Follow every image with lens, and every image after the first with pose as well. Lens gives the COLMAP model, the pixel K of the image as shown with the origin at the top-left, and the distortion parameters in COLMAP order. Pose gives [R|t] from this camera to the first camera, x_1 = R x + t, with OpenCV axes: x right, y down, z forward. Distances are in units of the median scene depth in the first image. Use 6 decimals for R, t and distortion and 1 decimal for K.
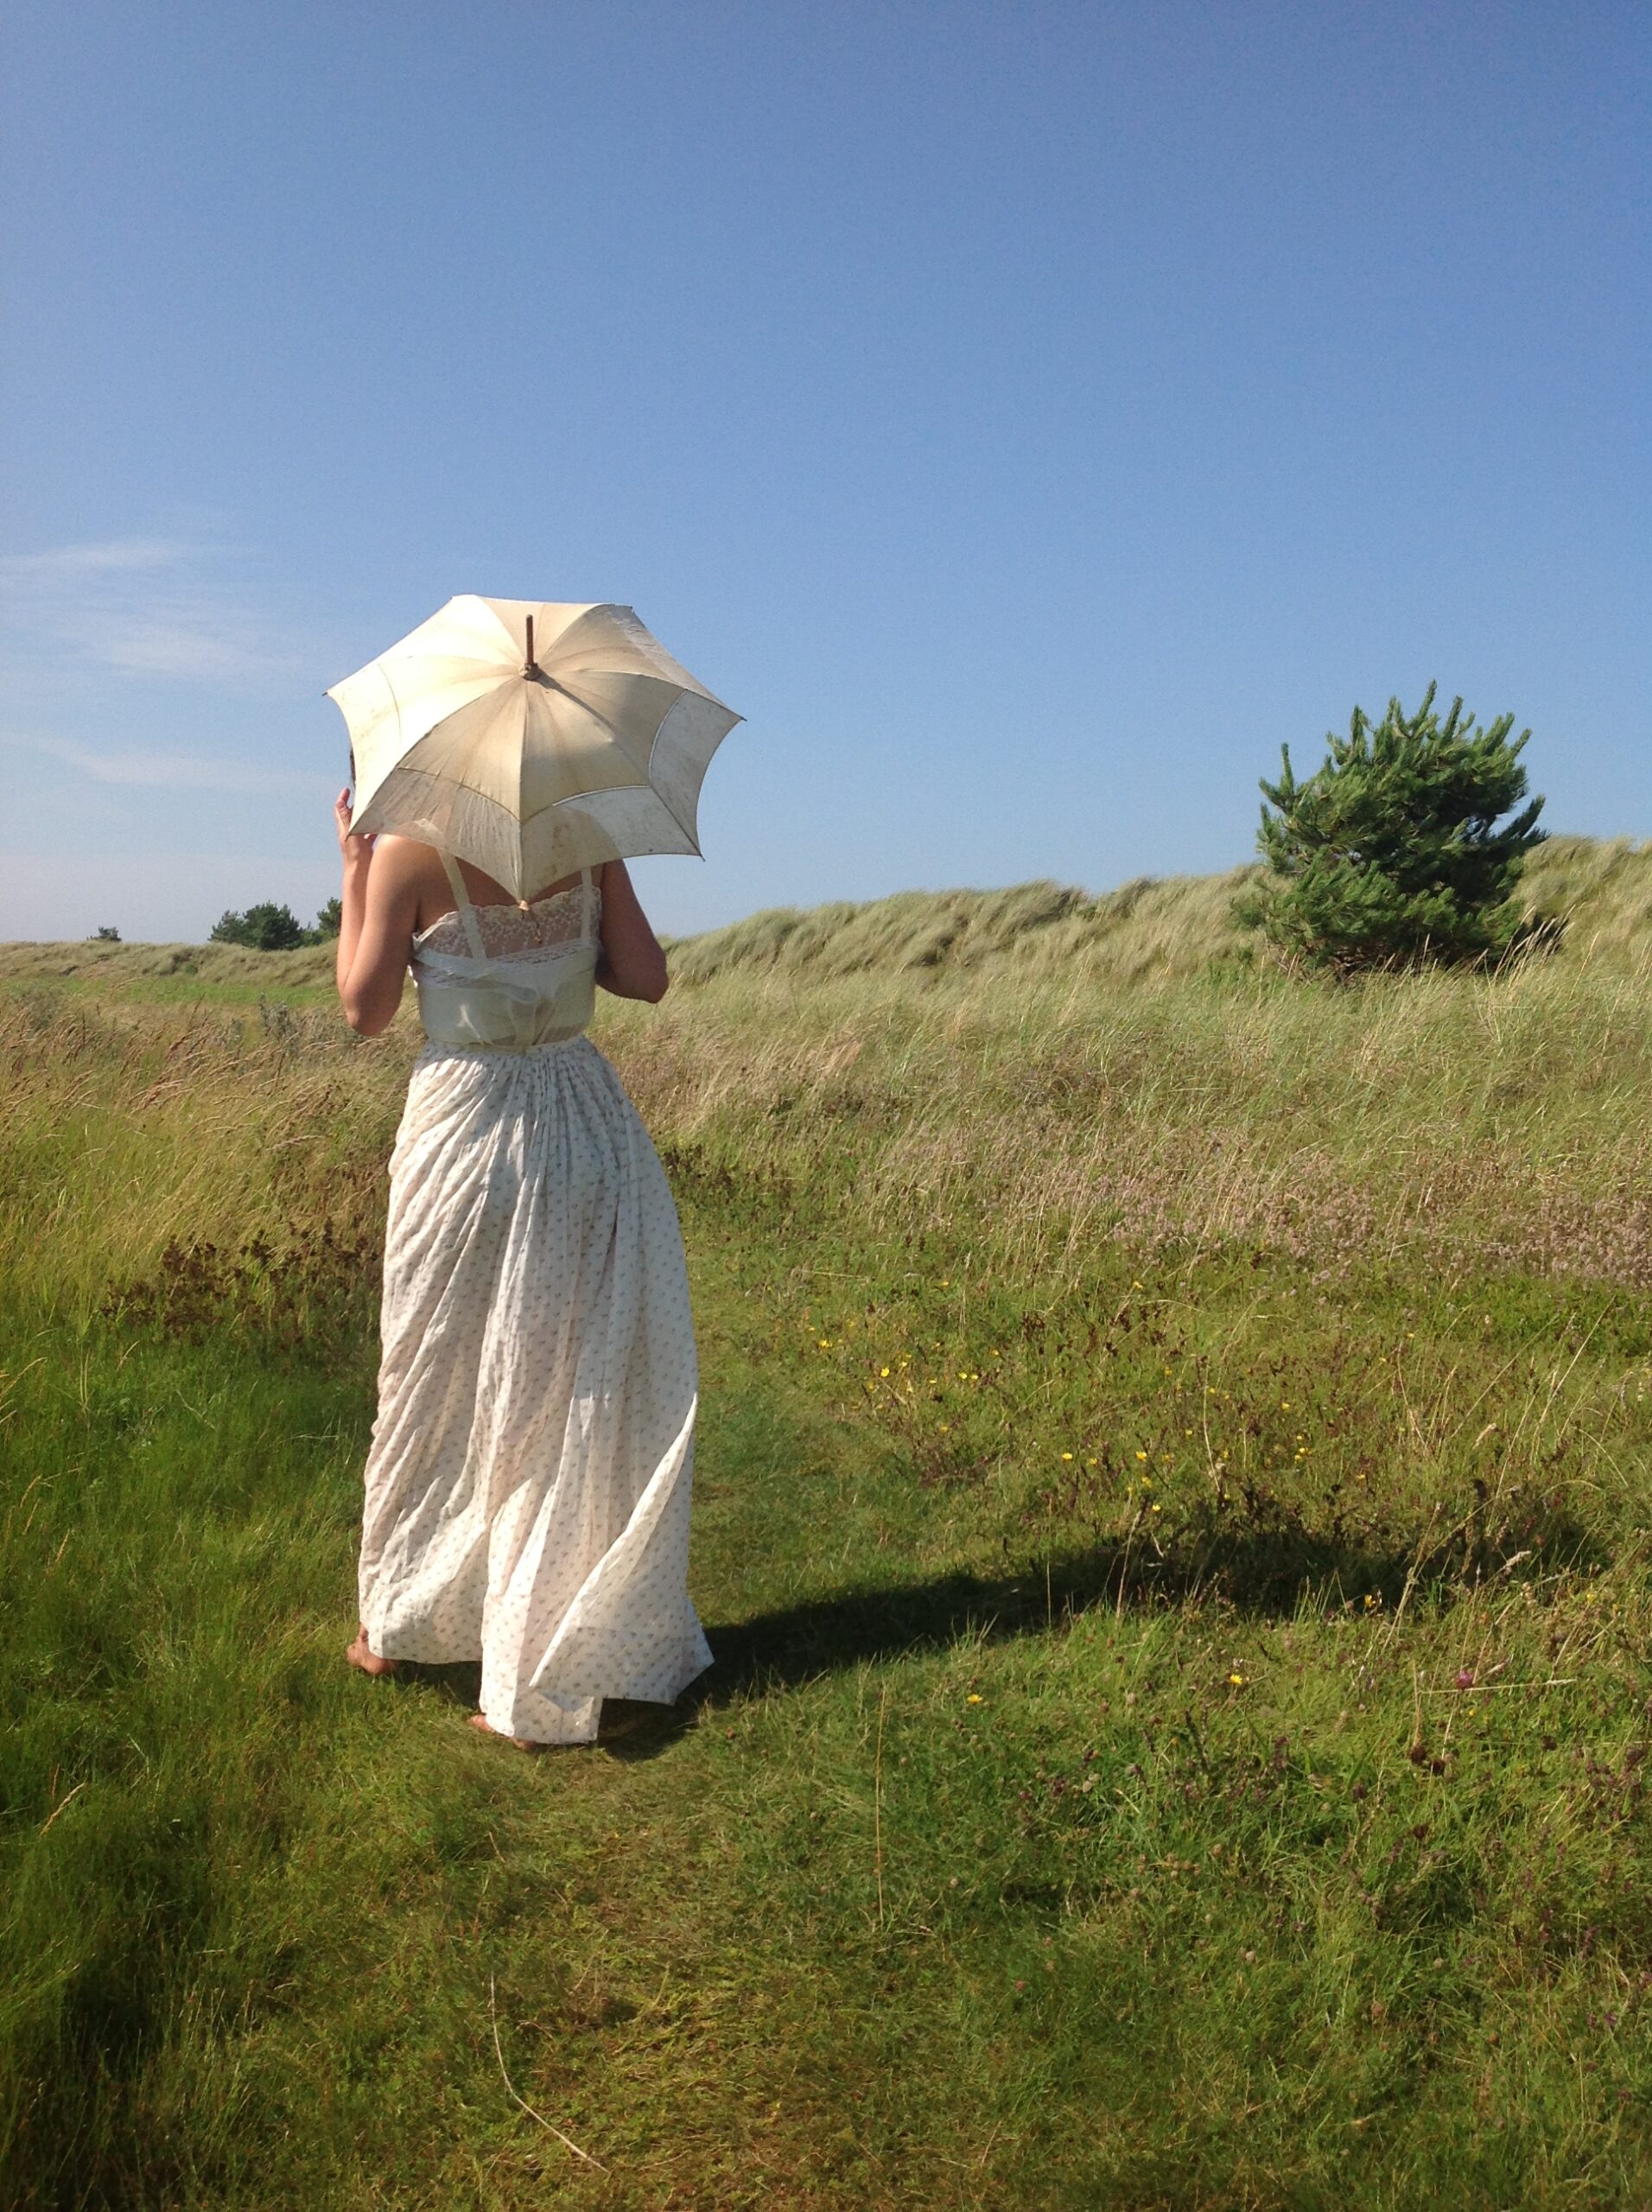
lens RADIAL K [[2240.9, 0, 826.0], [0, 2240.9, 1106.0], [0, 0, 1]] dist [0.214827, -0.626074]
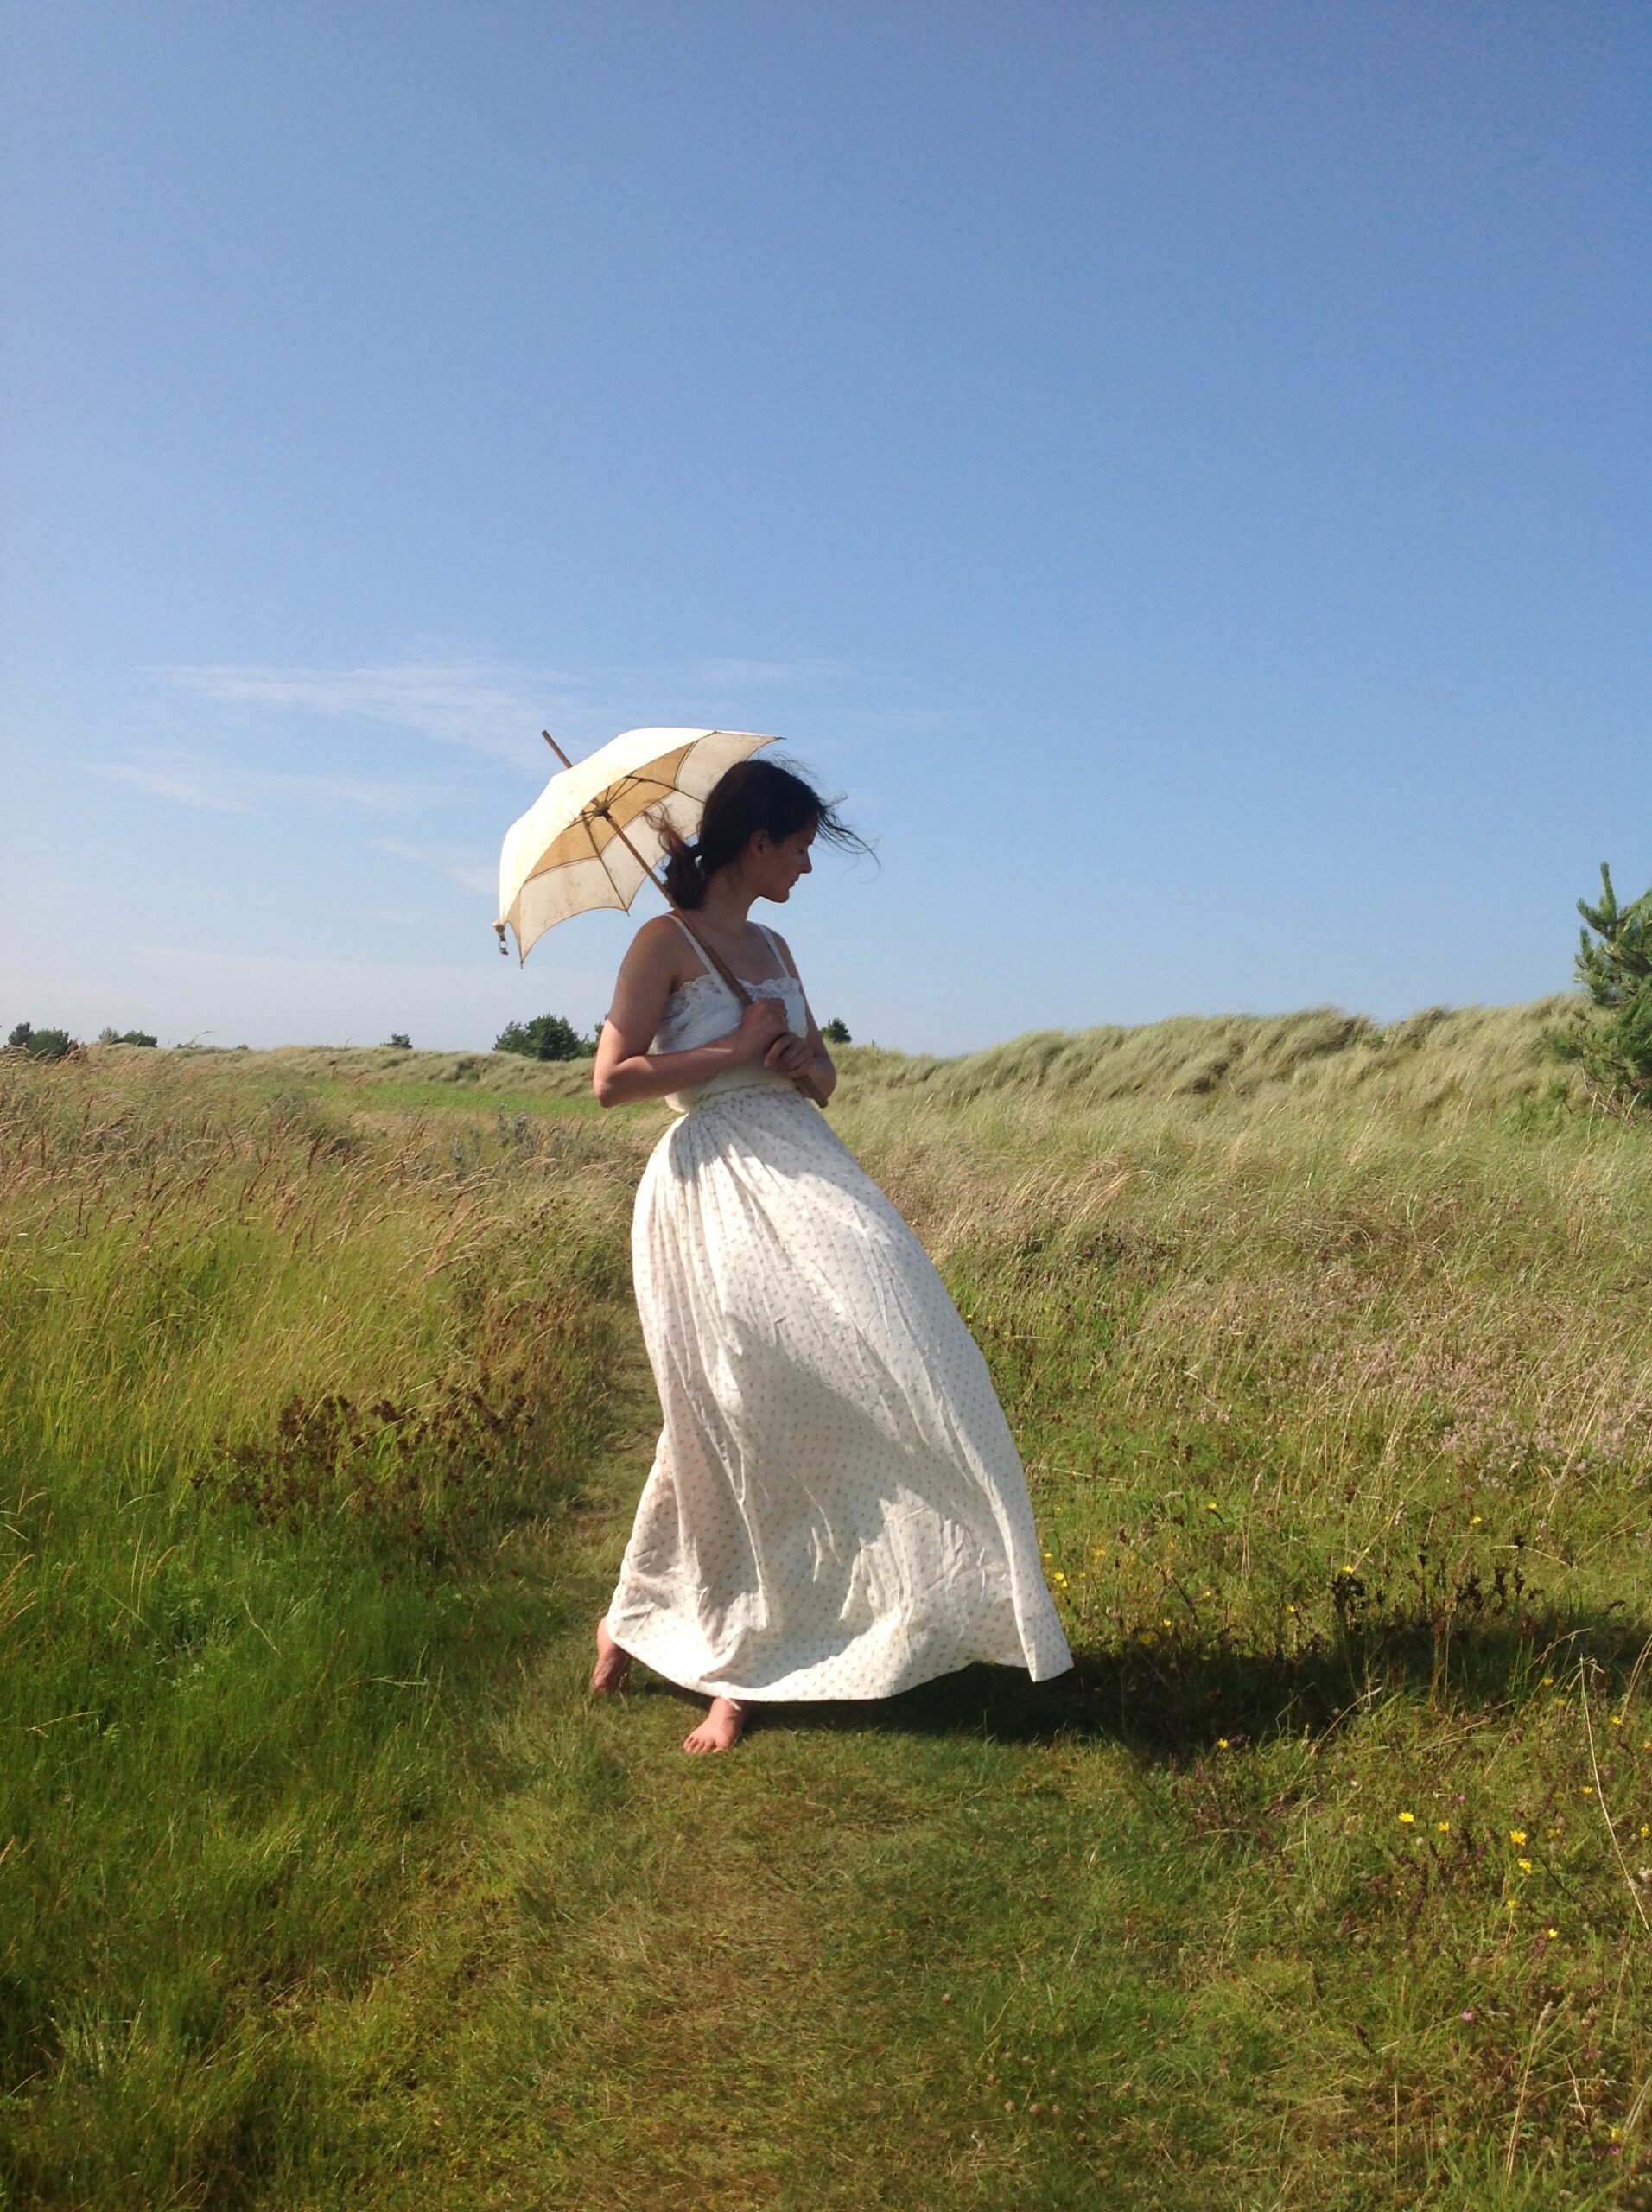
lens RADIAL K [[2240.9, 0, 826.0], [0, 2240.9, 1106.0], [0, 0, 1]] dist [0.214827, -0.626074]
pose [[0.992543, 0.029950, -0.118161, 0.006360], [-0.036232, 0.998022, -0.051379, -0.014812], [0.116388, 0.055277, 0.991664, 0.231295]]
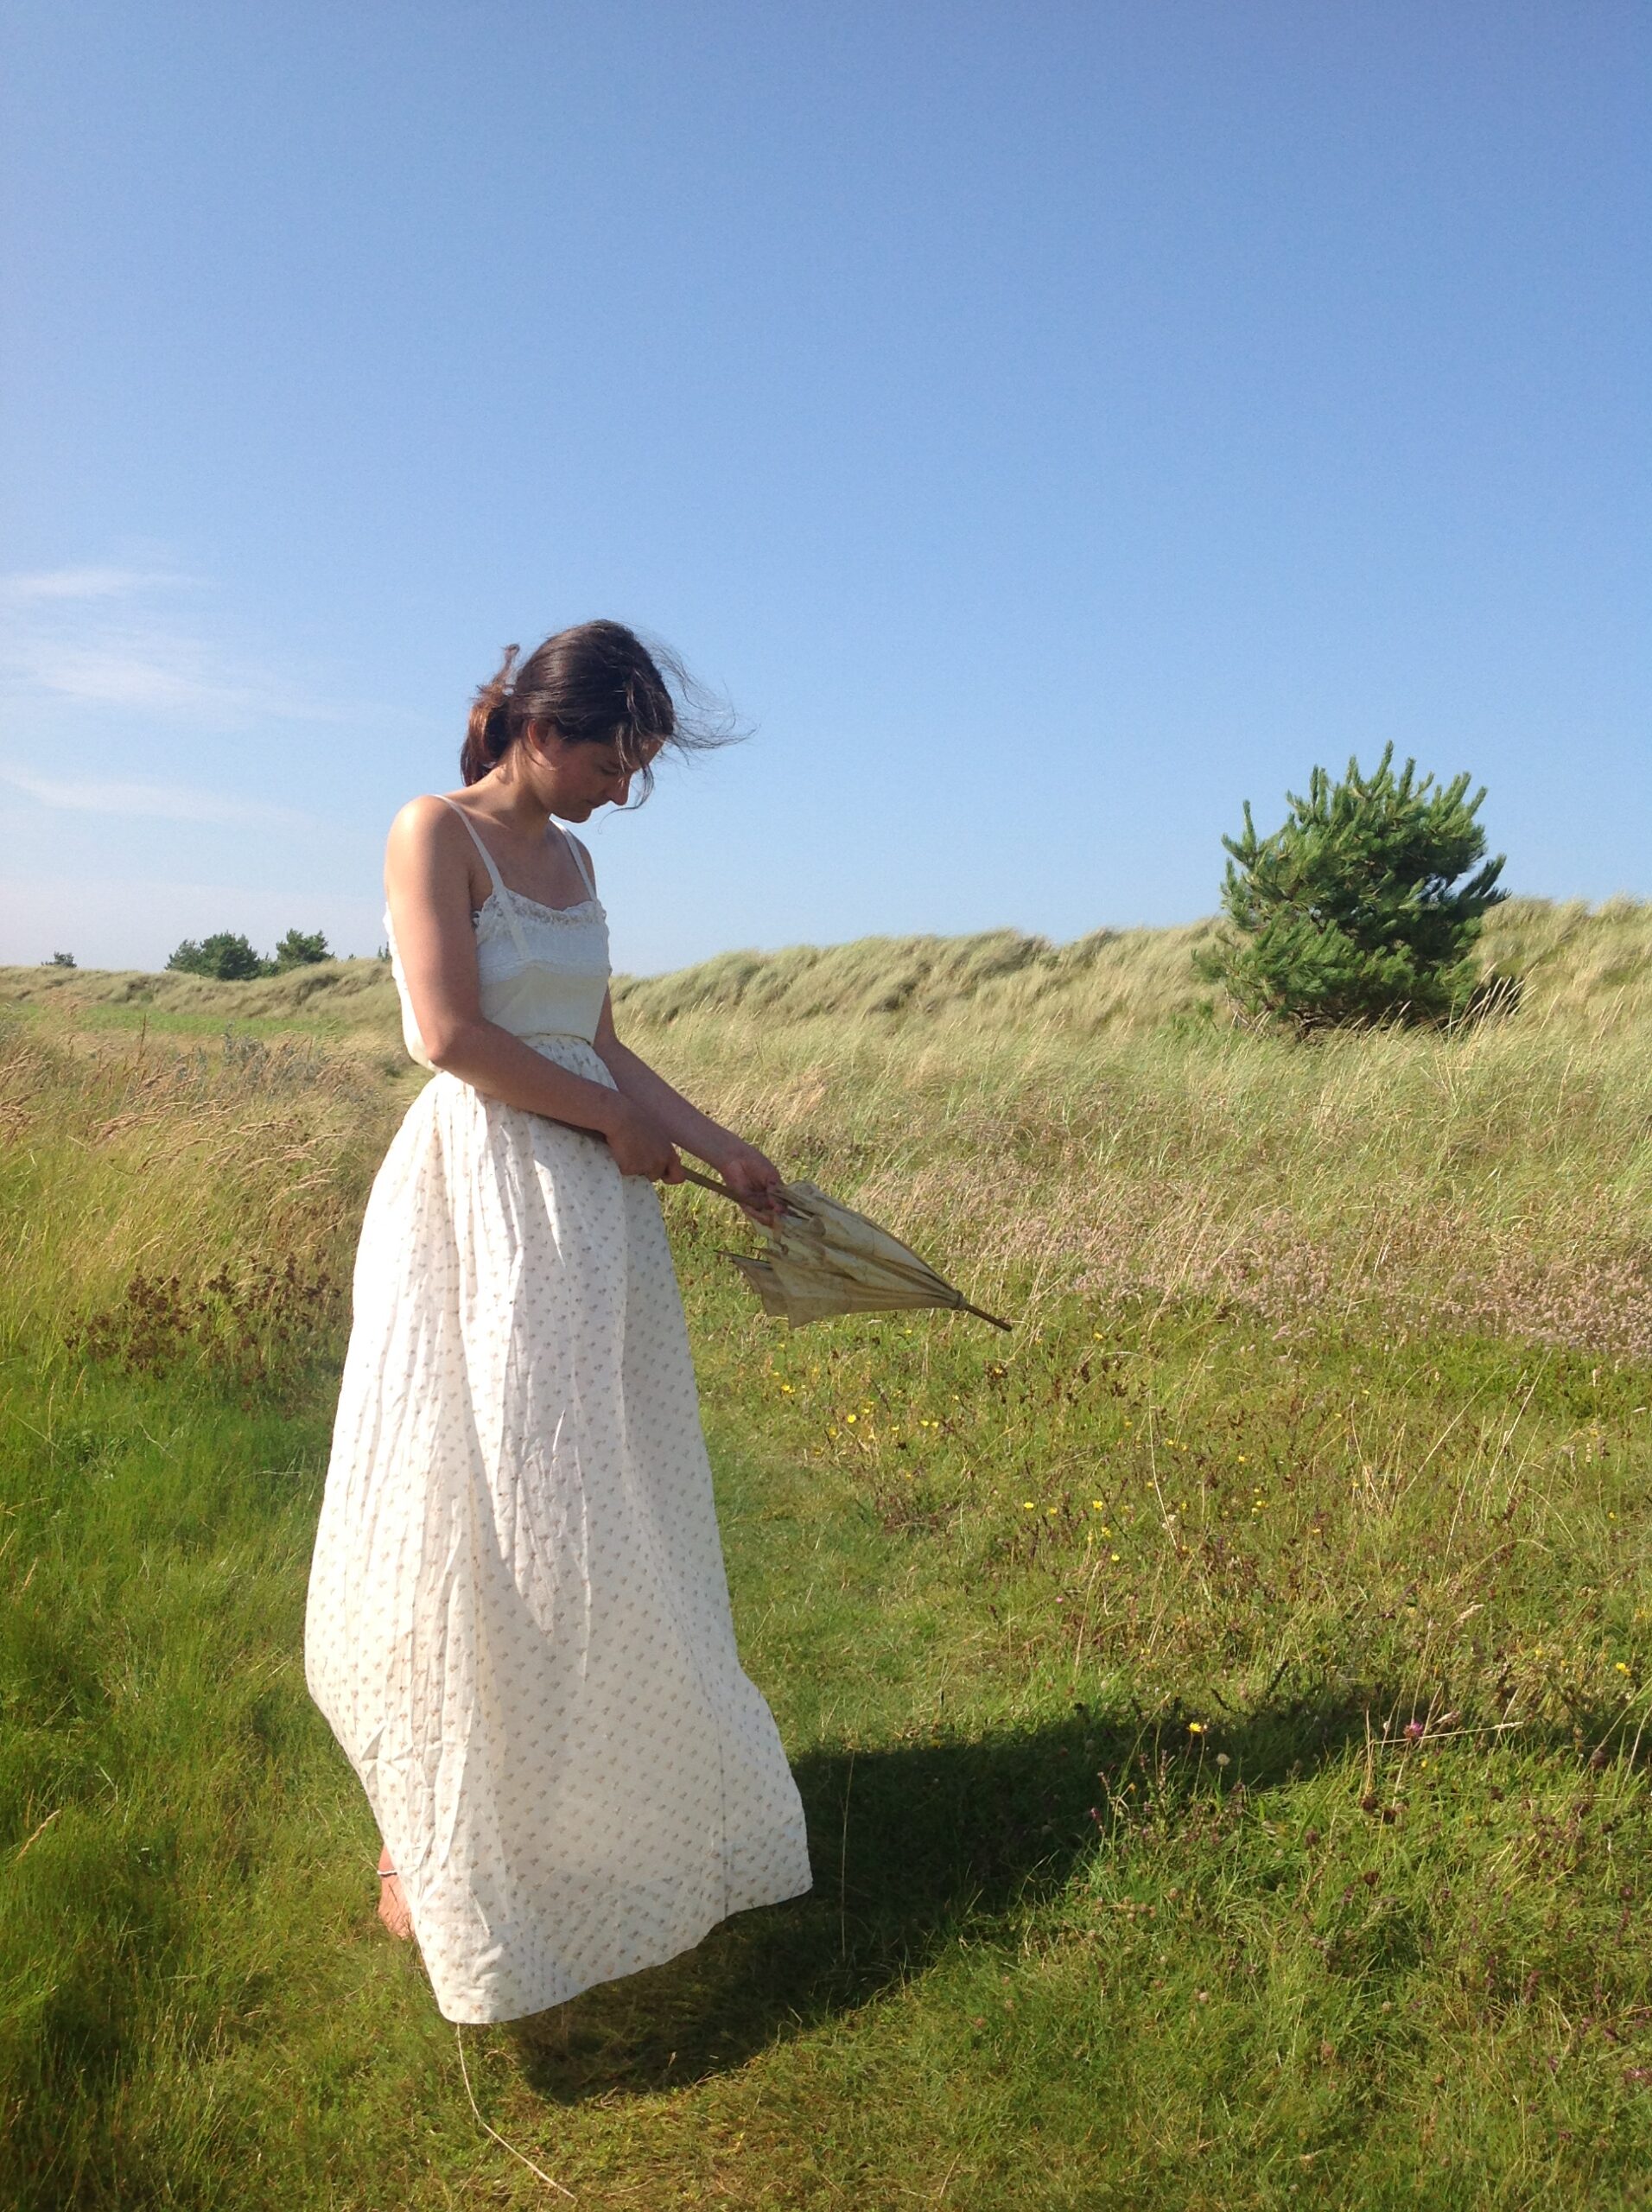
lens RADIAL K [[2250.5, 0, 826.0], [0, 2250.5, 1106.0], [0, 0, 1]] dist [0.199863, -0.592828]
pose [[0.999596, 0.021635, 0.018412, -0.005172], [-0.021281, 0.999589, -0.019228, -0.001890], [-0.018820, 0.018828, 0.999646, -0.014431]]
